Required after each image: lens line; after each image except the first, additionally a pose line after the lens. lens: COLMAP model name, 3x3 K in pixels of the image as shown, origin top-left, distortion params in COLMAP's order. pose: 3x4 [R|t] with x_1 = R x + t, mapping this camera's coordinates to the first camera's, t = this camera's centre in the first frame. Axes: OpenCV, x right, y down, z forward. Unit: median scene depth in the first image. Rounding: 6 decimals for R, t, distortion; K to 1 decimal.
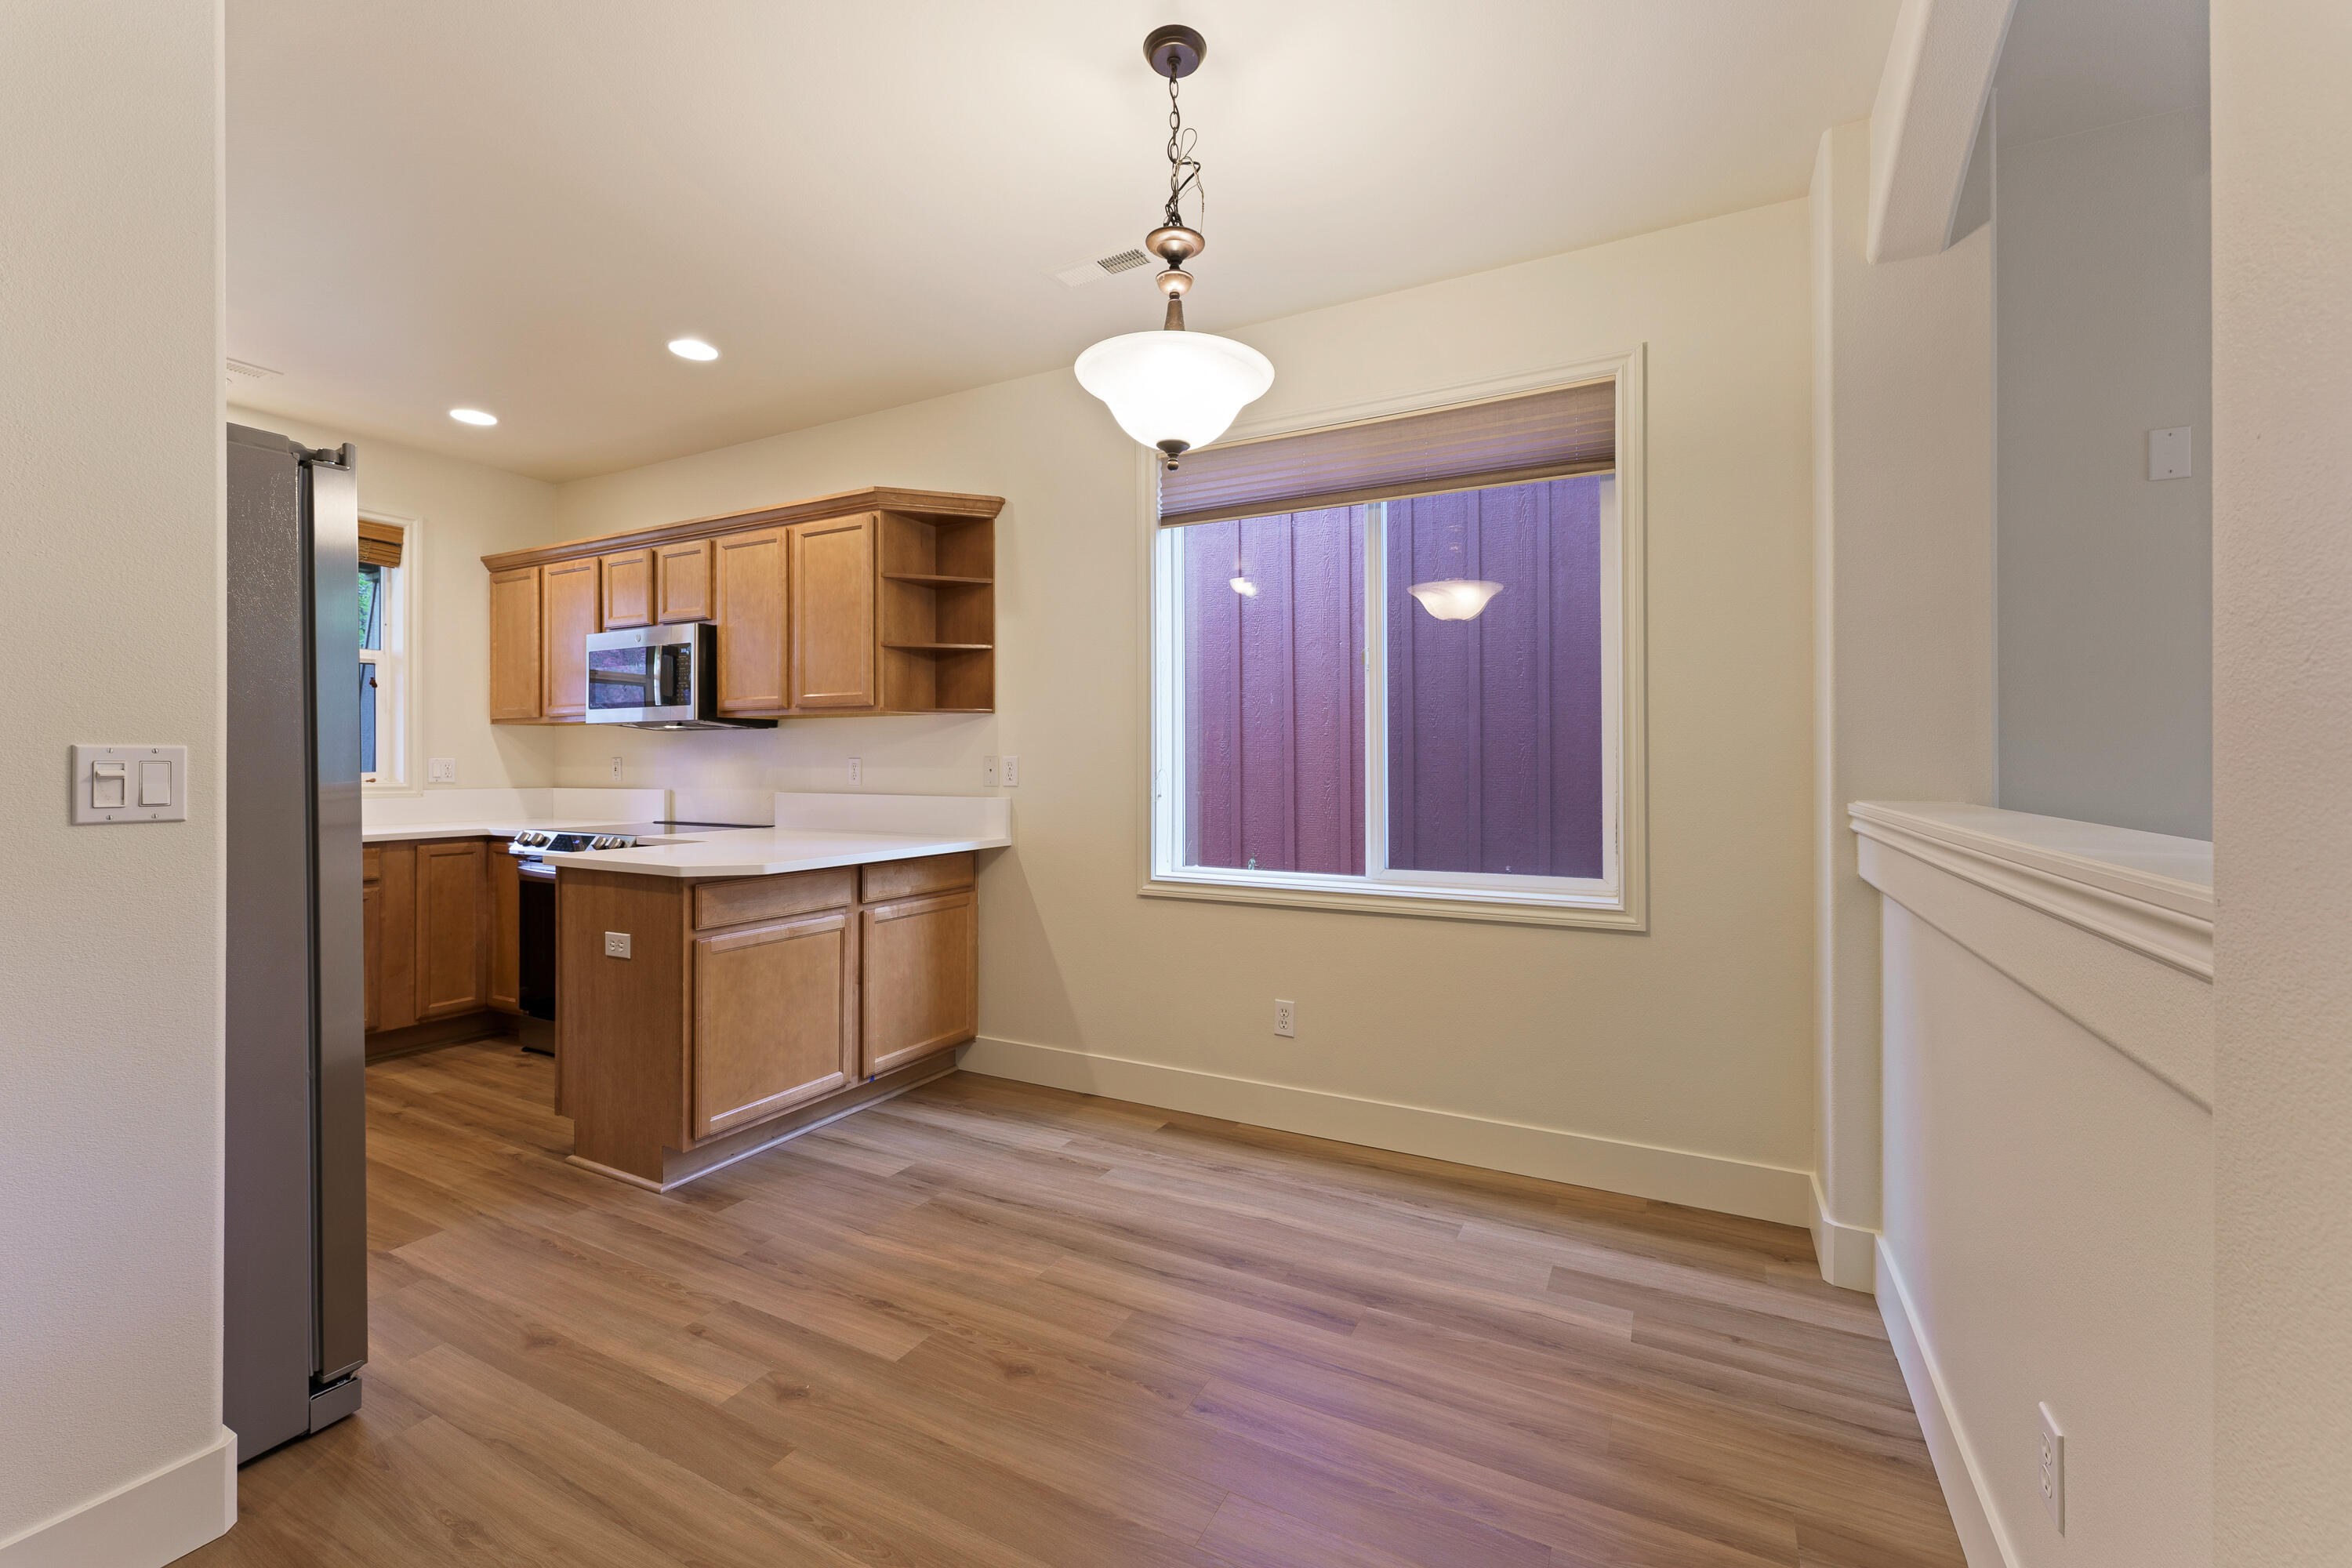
lens RADIAL K [[943.0, 0, 1180.1], [0, 943.0, 766.8], [0, 0, 1]] dist [0.000542, -0.000351]
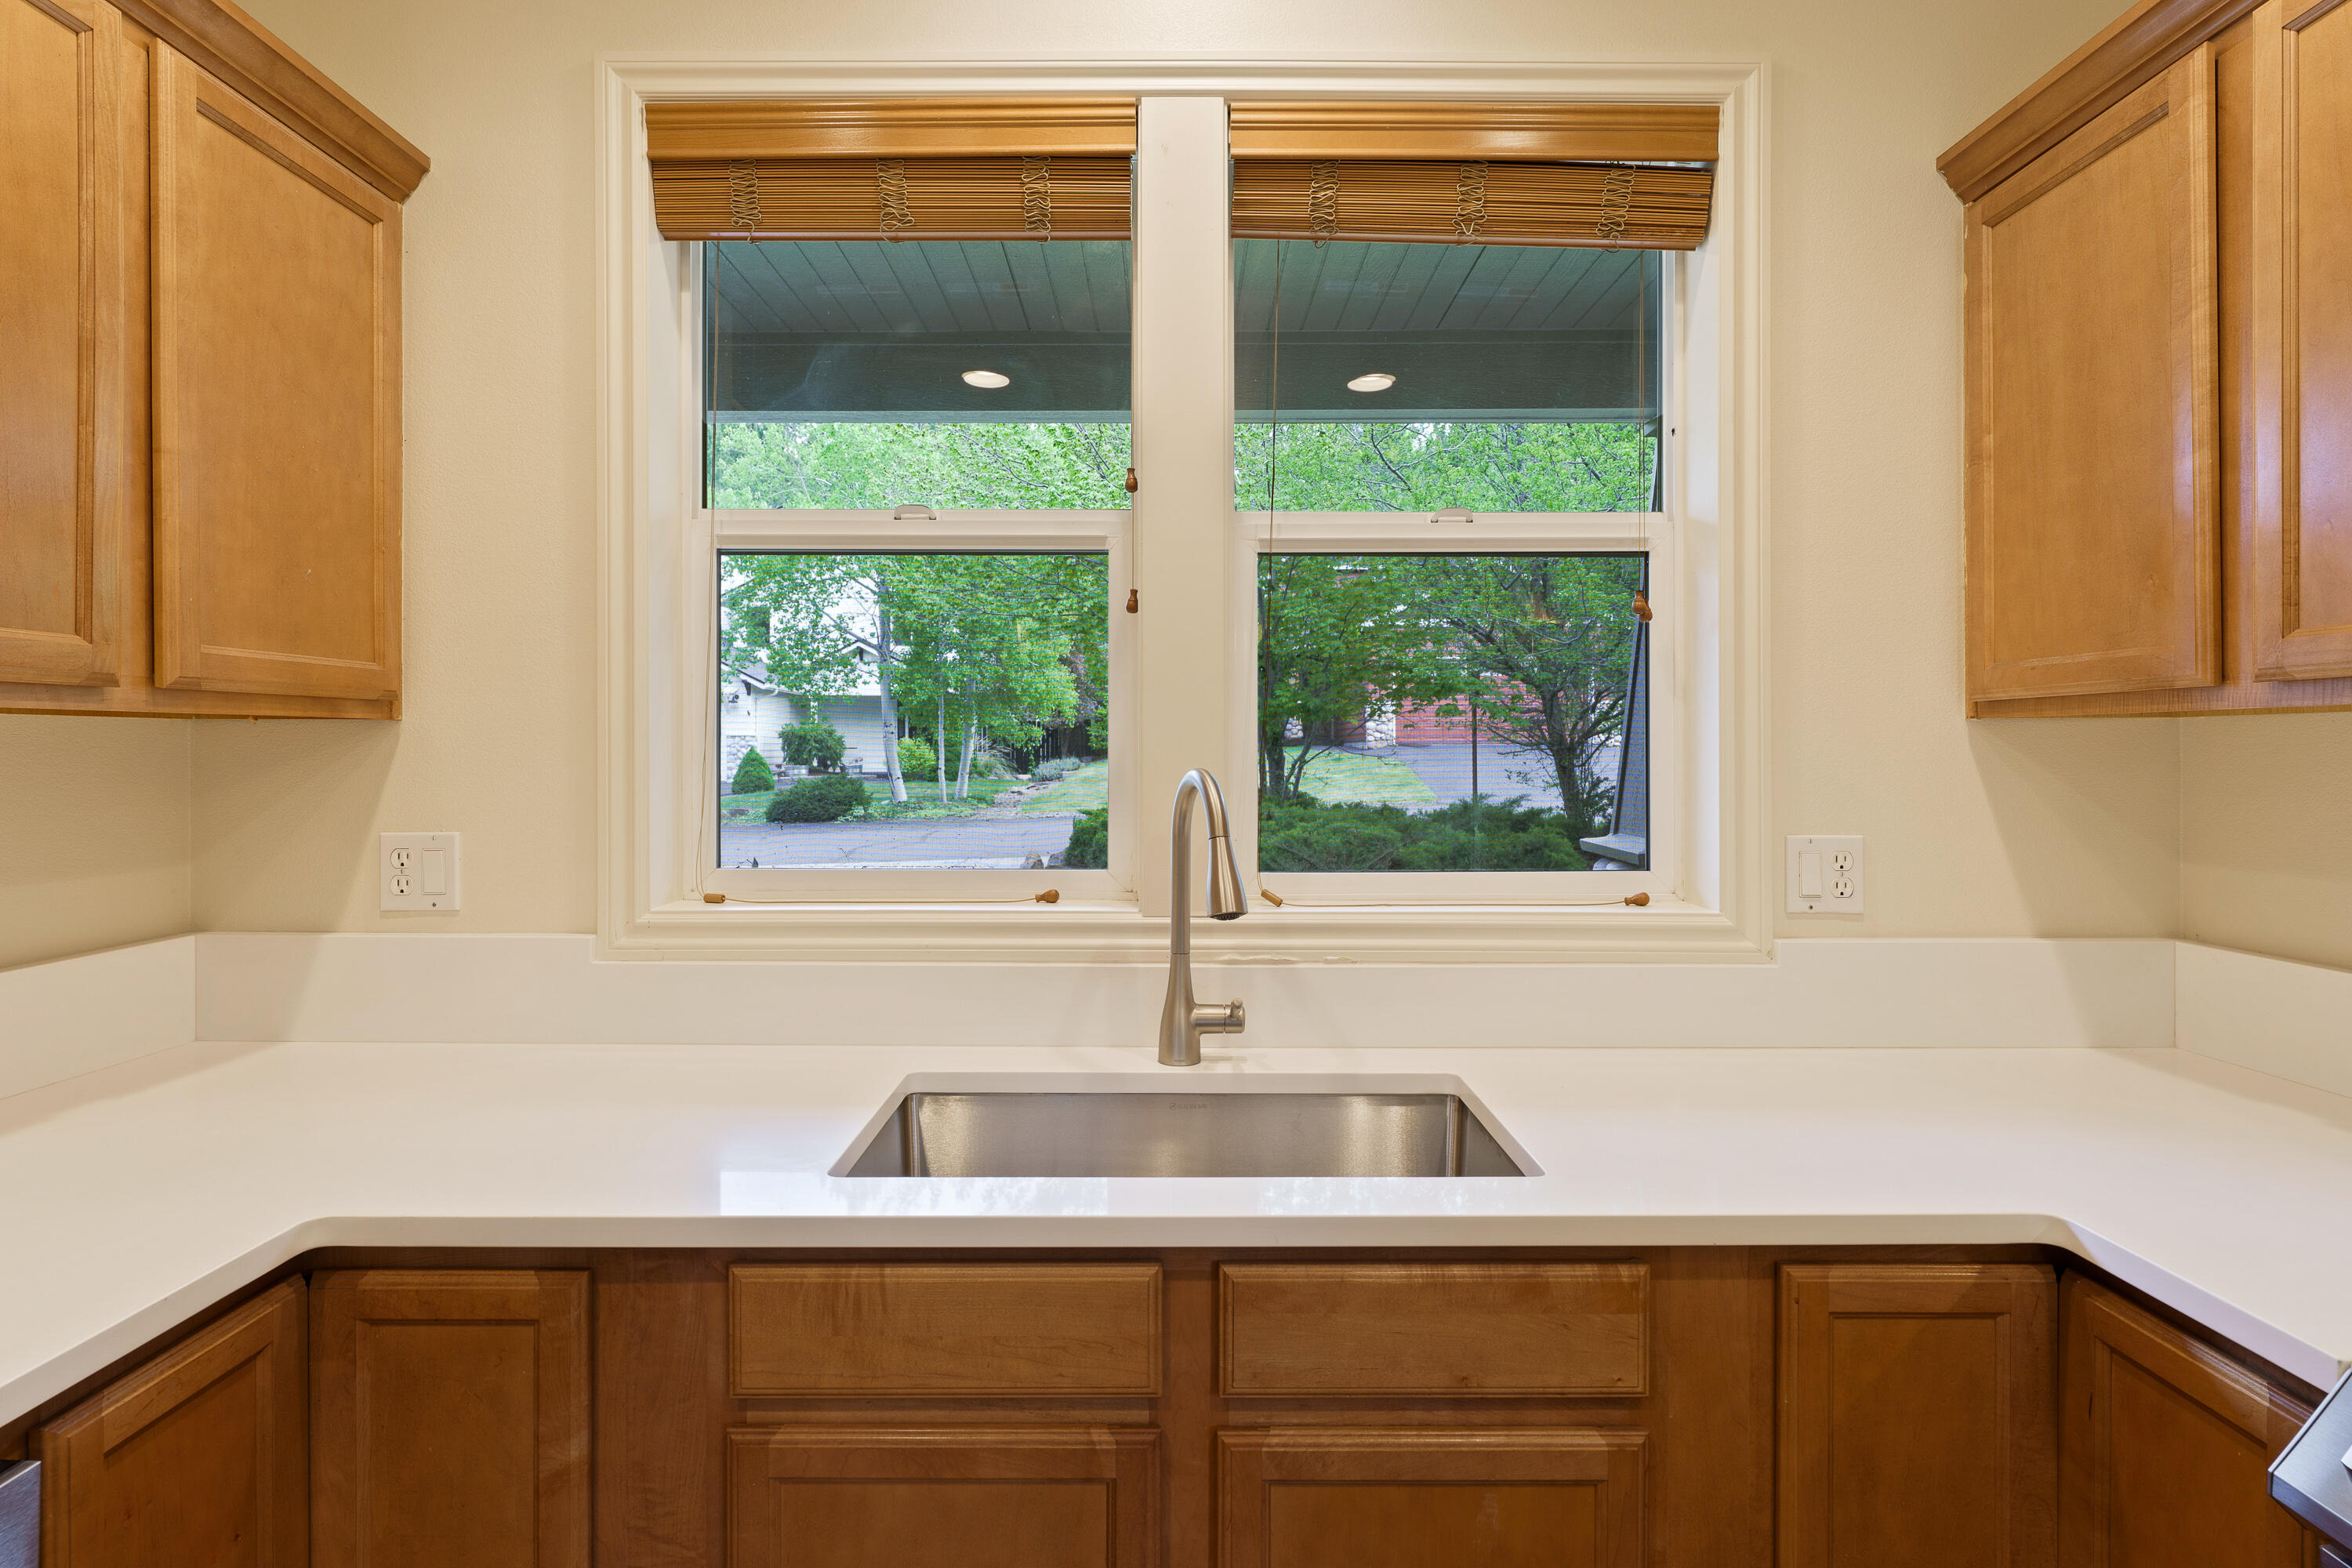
lens RADIAL K [[1213.8, 0, 1166.9], [0, 1213.8, 752.2], [0, 0, 1]] dist [-0.005082, 0.001812]
pose [[0.453561, -0.001865, -0.891223, -0.580800], [-0.001115, 0.999996, -0.002660, -0.038662], [0.891225, 0.002200, 0.453557, 0.693048]]
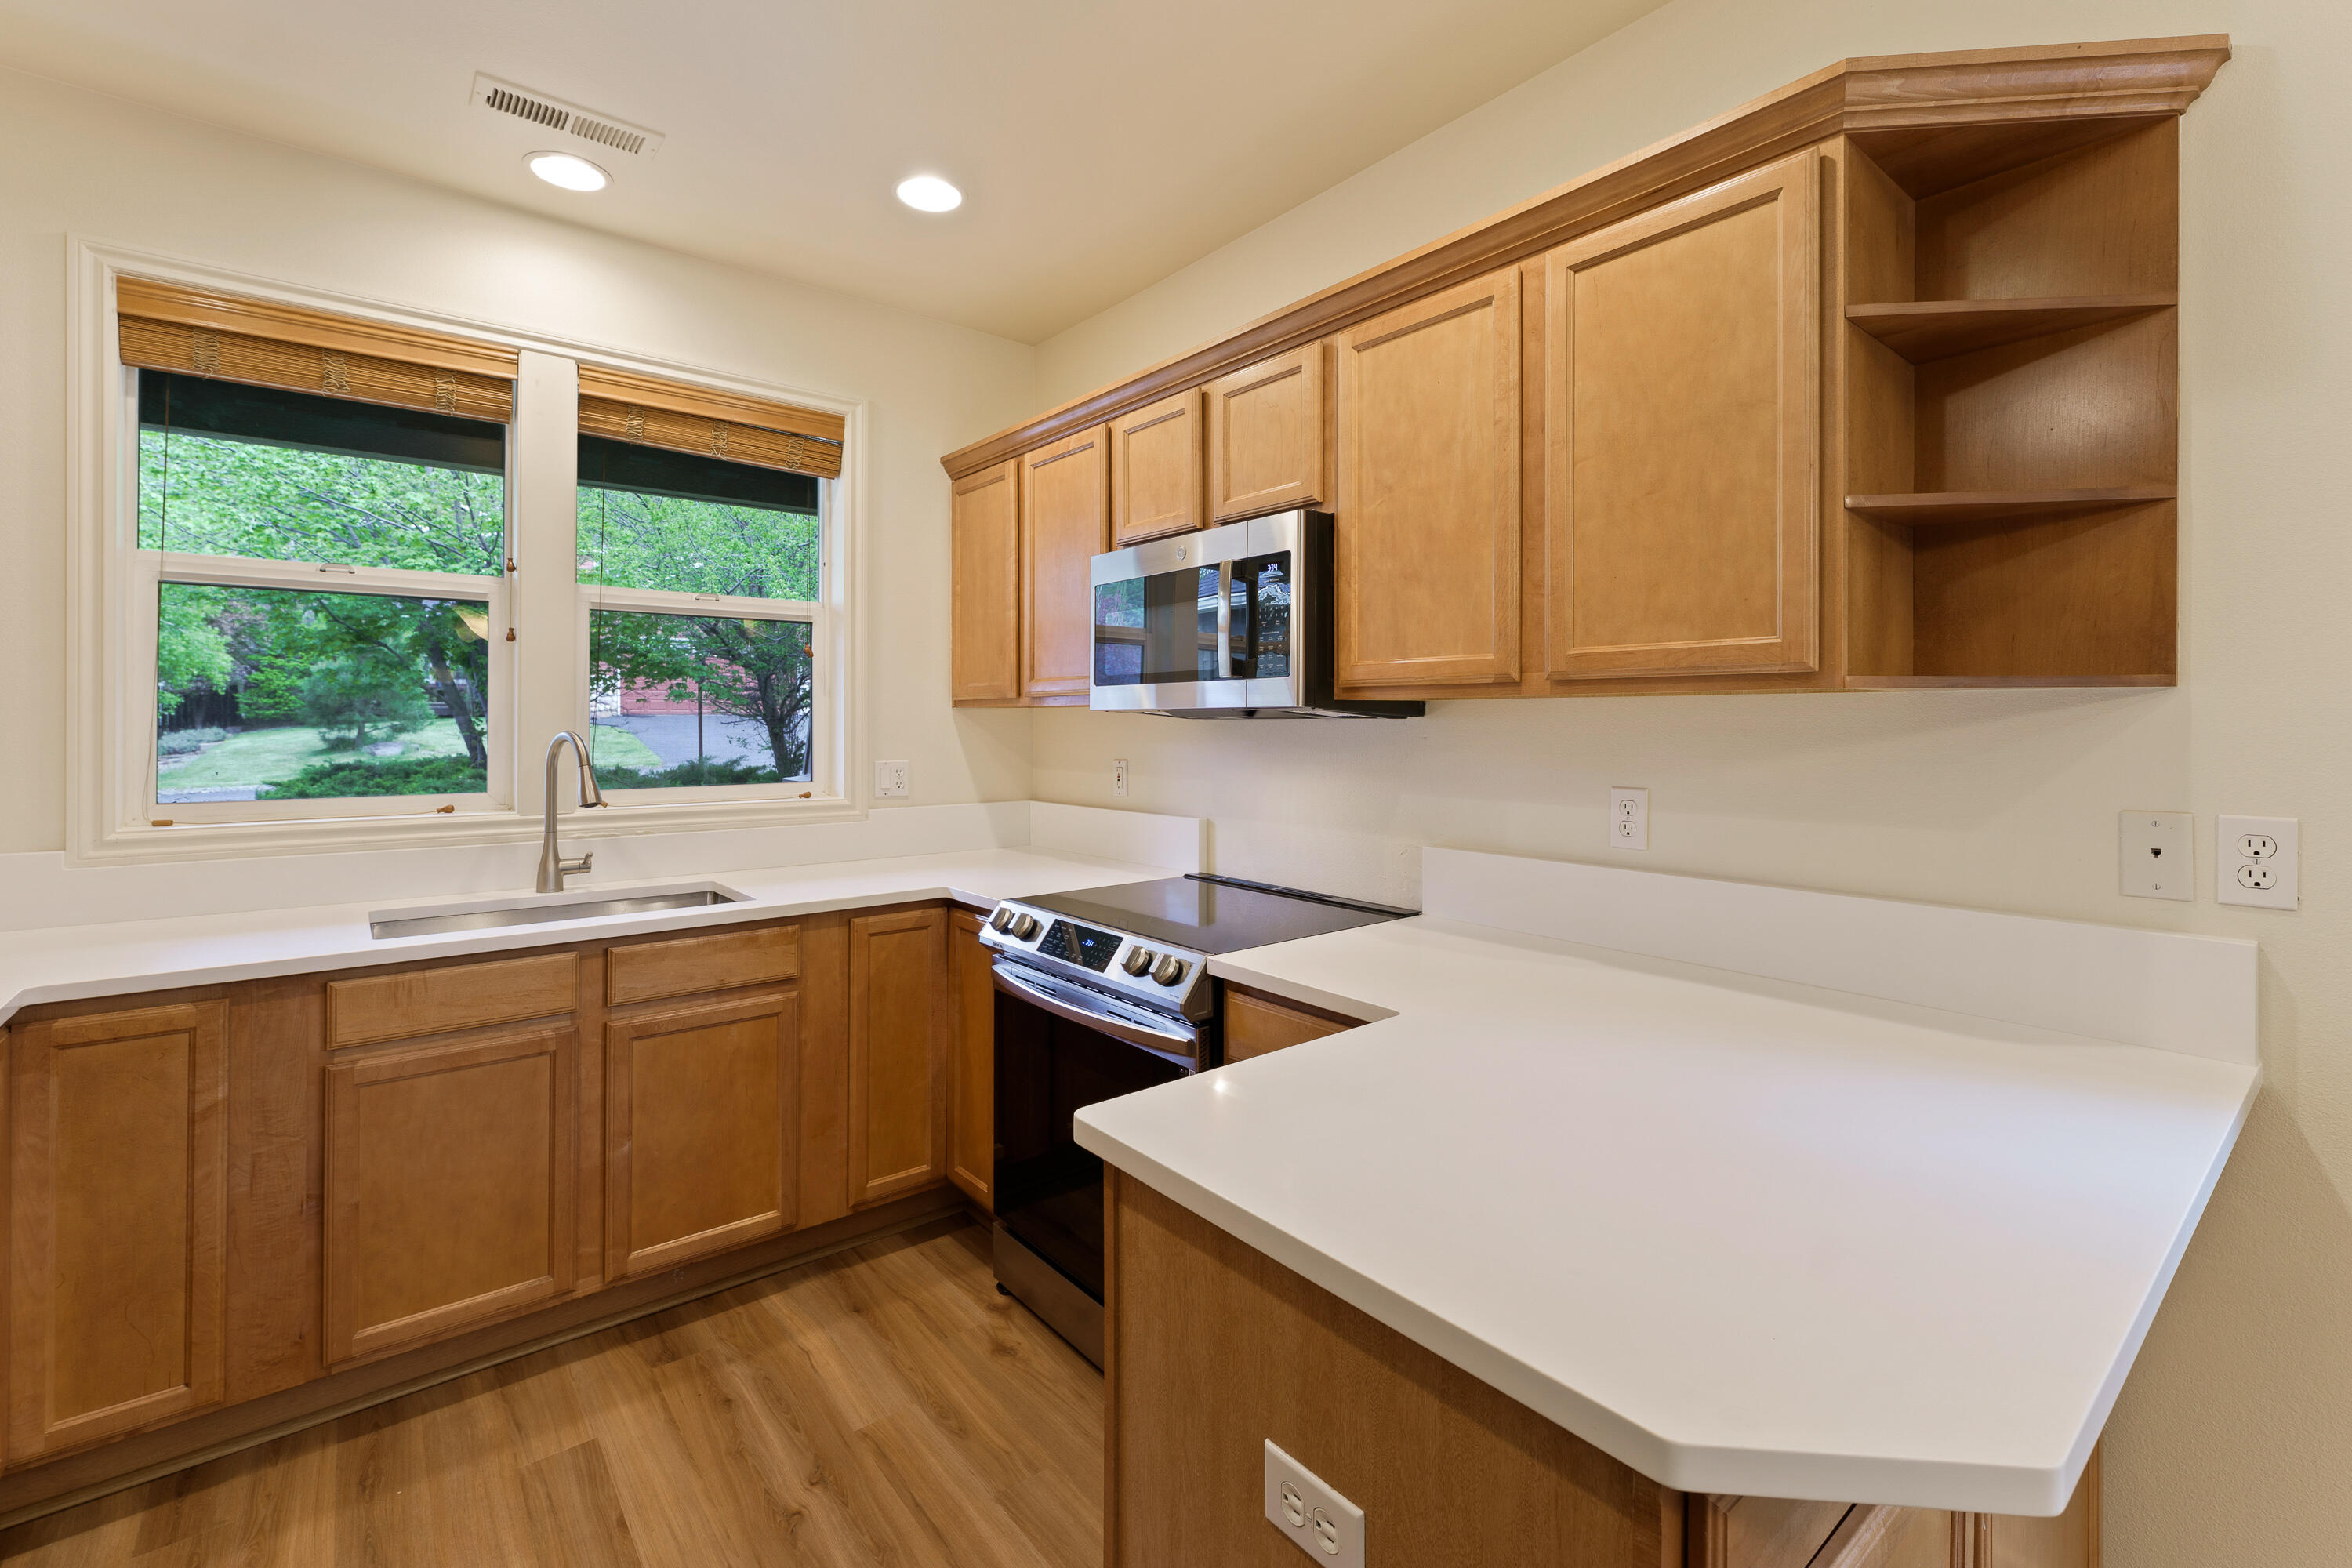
lens RADIAL K [[1031.0, 0, 1193.3], [0, 1031.0, 716.0], [0, 0, 1]] dist [0.001214, 0.000120]
pose [[0.920757, -0.003903, -0.390117, -0.332265], [0.000536, 0.999962, -0.008740, -0.037826], [0.390136, 0.007839, 0.920724, 0.453307]]
